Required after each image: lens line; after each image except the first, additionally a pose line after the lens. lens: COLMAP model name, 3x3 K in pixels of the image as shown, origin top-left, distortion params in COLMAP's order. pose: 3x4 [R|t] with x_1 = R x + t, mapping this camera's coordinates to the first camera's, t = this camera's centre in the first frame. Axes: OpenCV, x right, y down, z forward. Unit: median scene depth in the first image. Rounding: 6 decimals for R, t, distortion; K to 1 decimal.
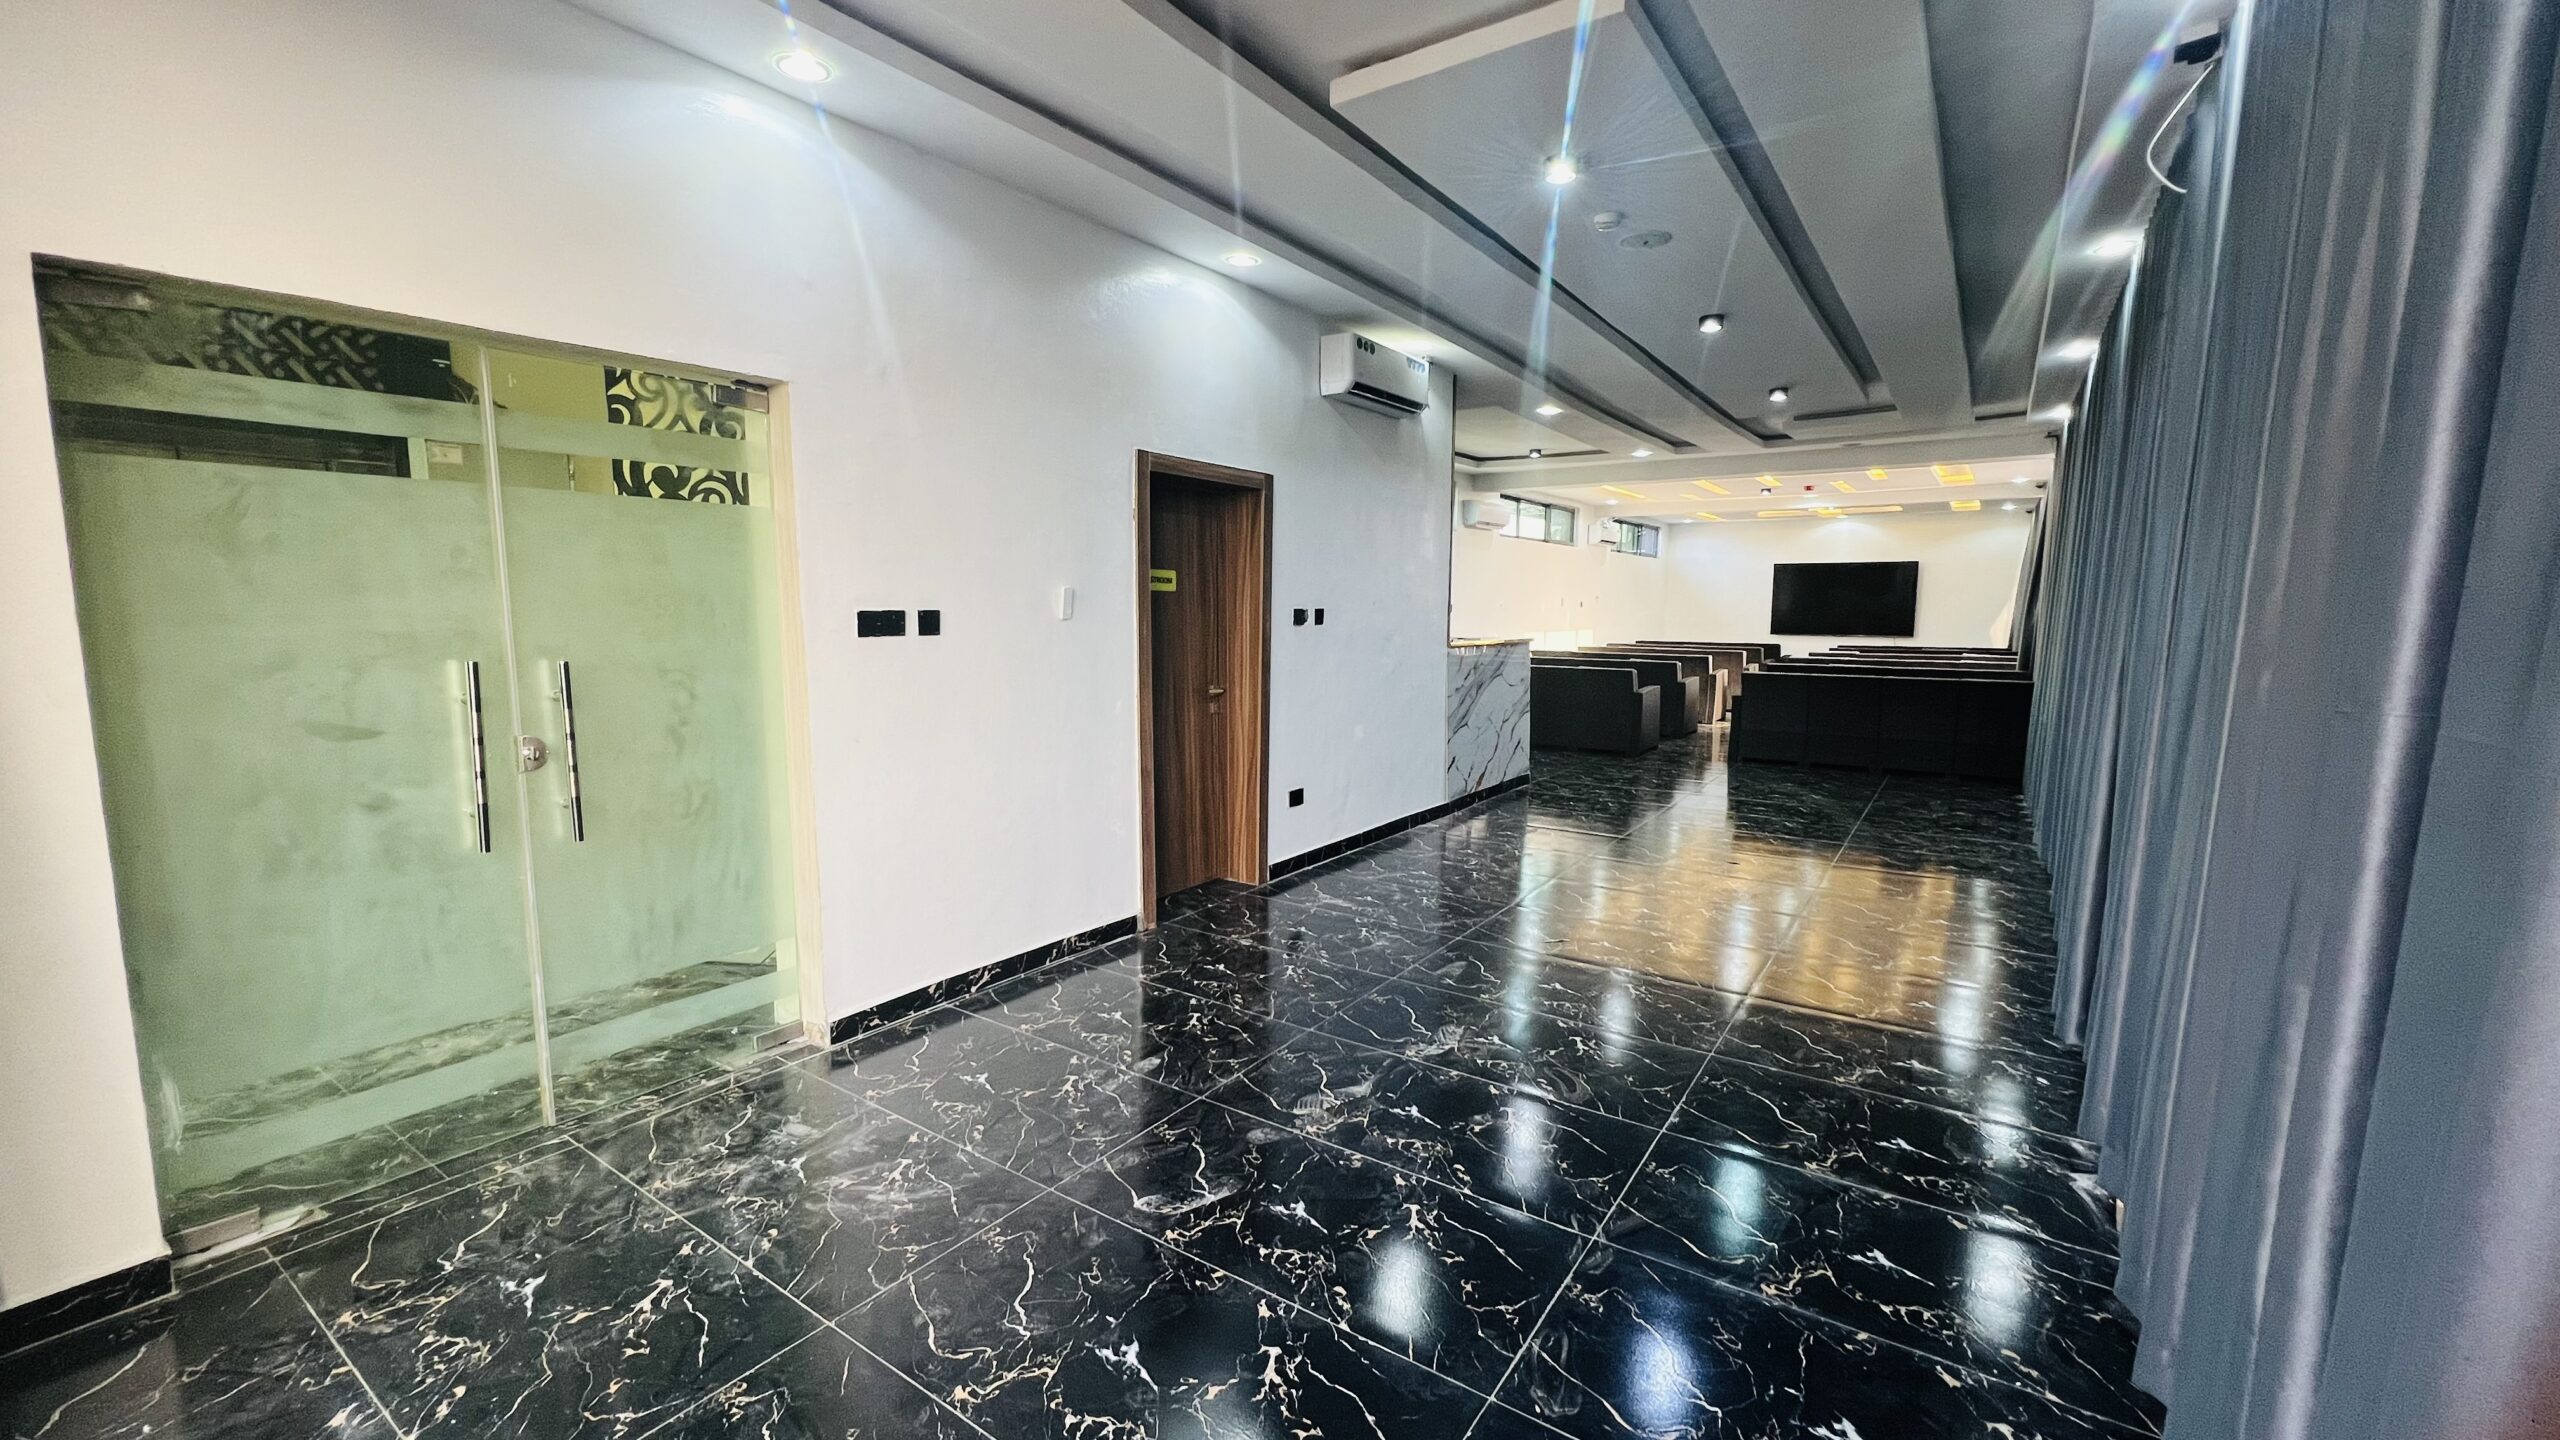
lens RADIAL K [[1023.9, 0, 1280.0], [0, 1023.9, 720.0], [0, 0, 1]] dist [0.000243, 0.000306]
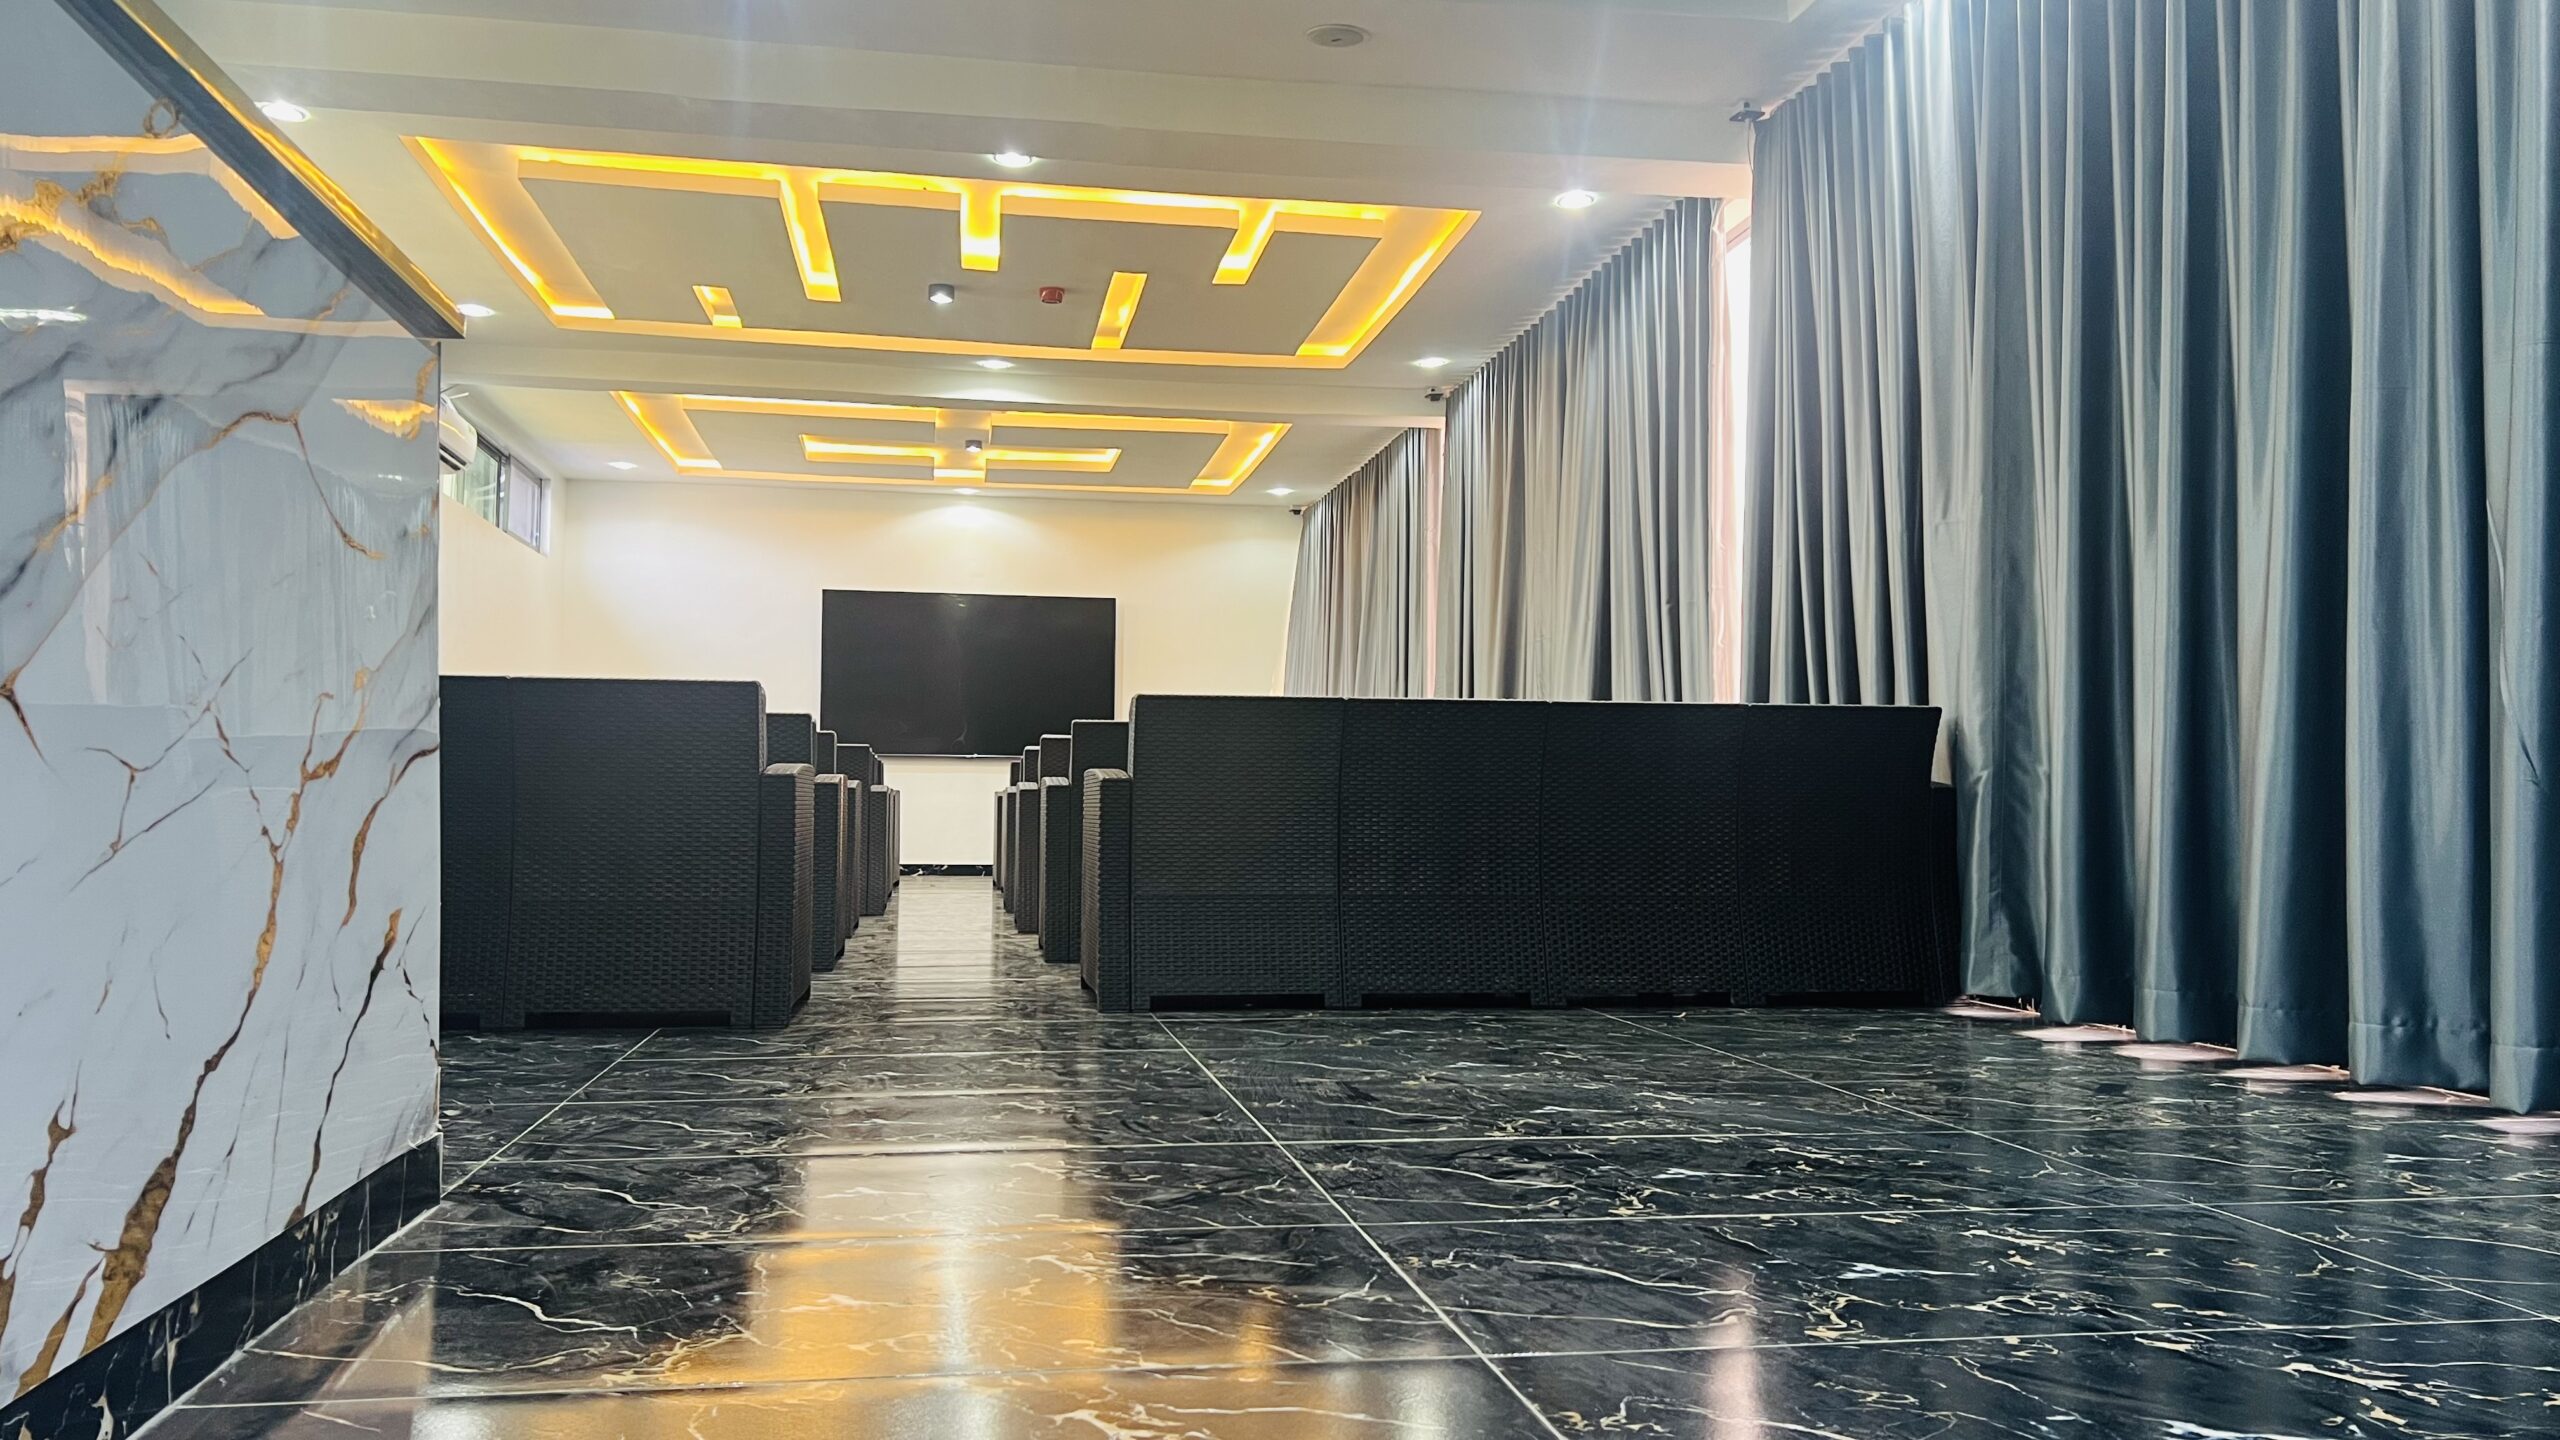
lens RADIAL K [[1945.6, 0, 1280.0], [0, 1945.6, 720.0], [0, 0, 1]] dist [-0.002336, -0.001291]
pose [[0.711852, 0.035148, 0.701449, 0.059147], [0.072657, 0.989703, -0.123326, 0.016975], [-0.698561, 0.138755, 0.701968, 0.333142]]
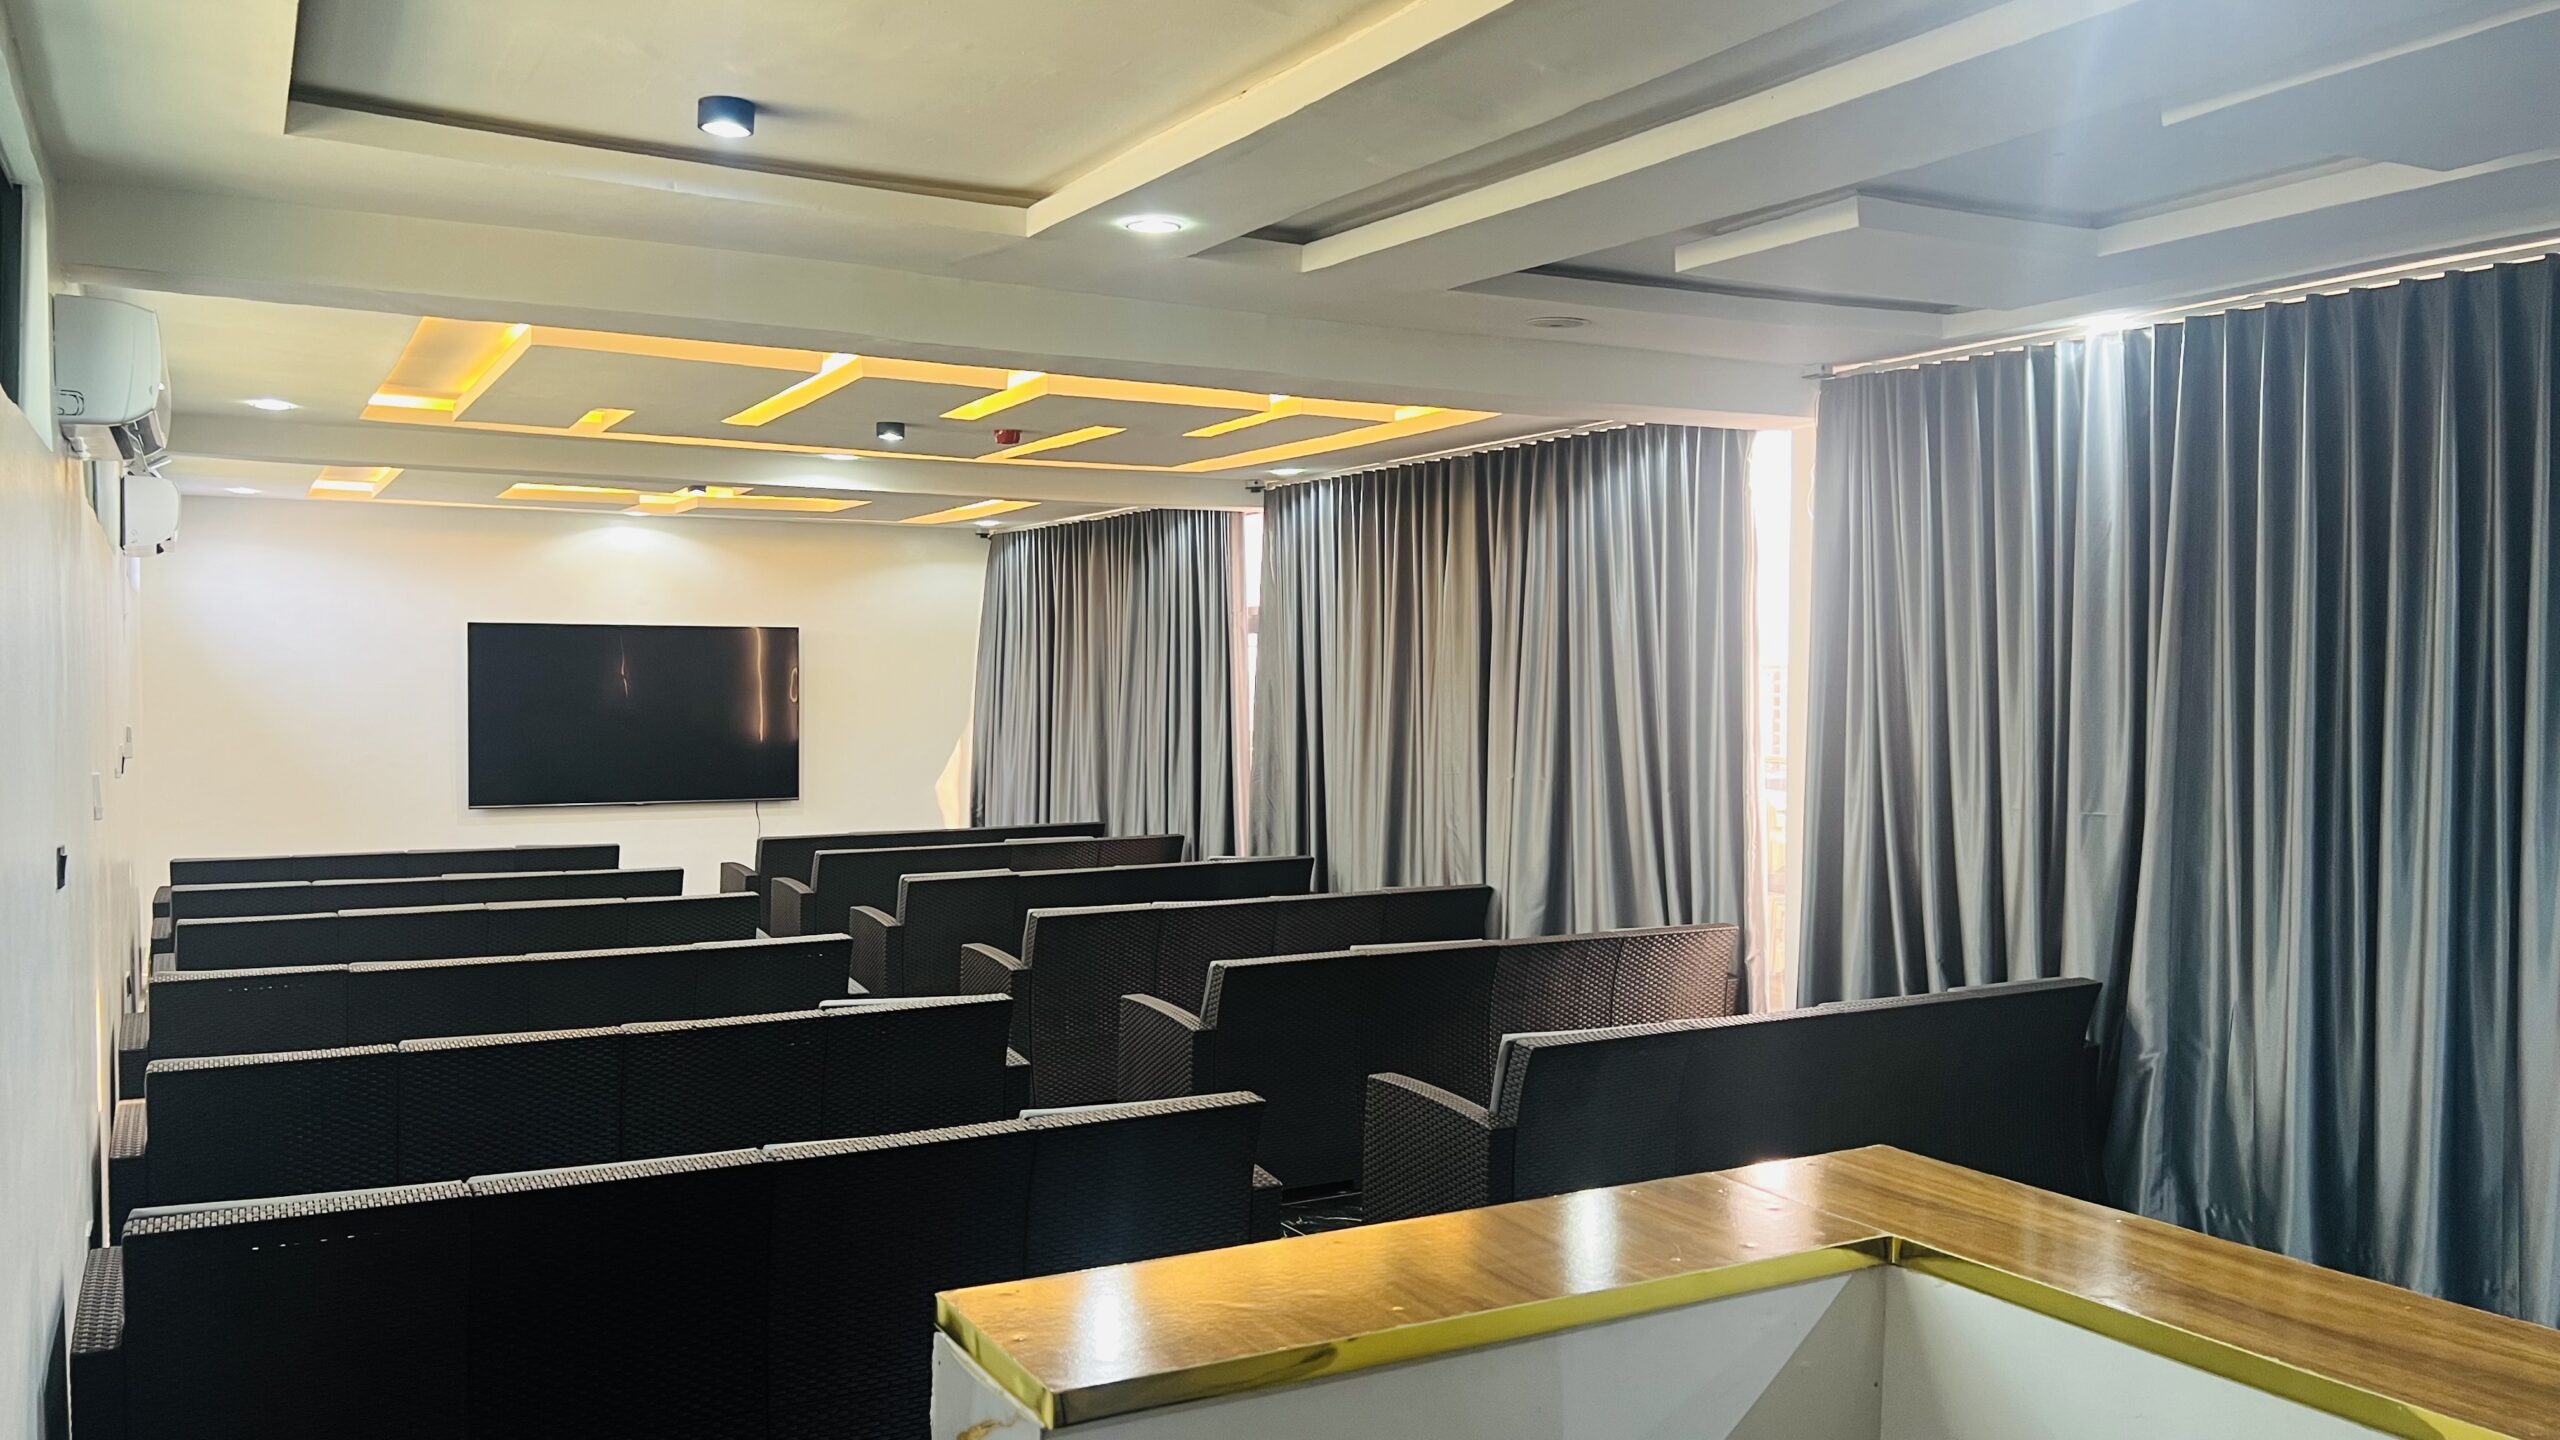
lens RADIAL K [[1945.6, 0, 1280.0], [0, 1945.6, 720.0], [0, 0, 1]] dist [-0.002336, -0.001291]
pose [[0.438215, -0.024206, 0.898544, -0.029663], [0.100522, 0.994687, -0.022228, -0.076190], [-0.893232, 0.100064, 0.438320, 0.459608]]
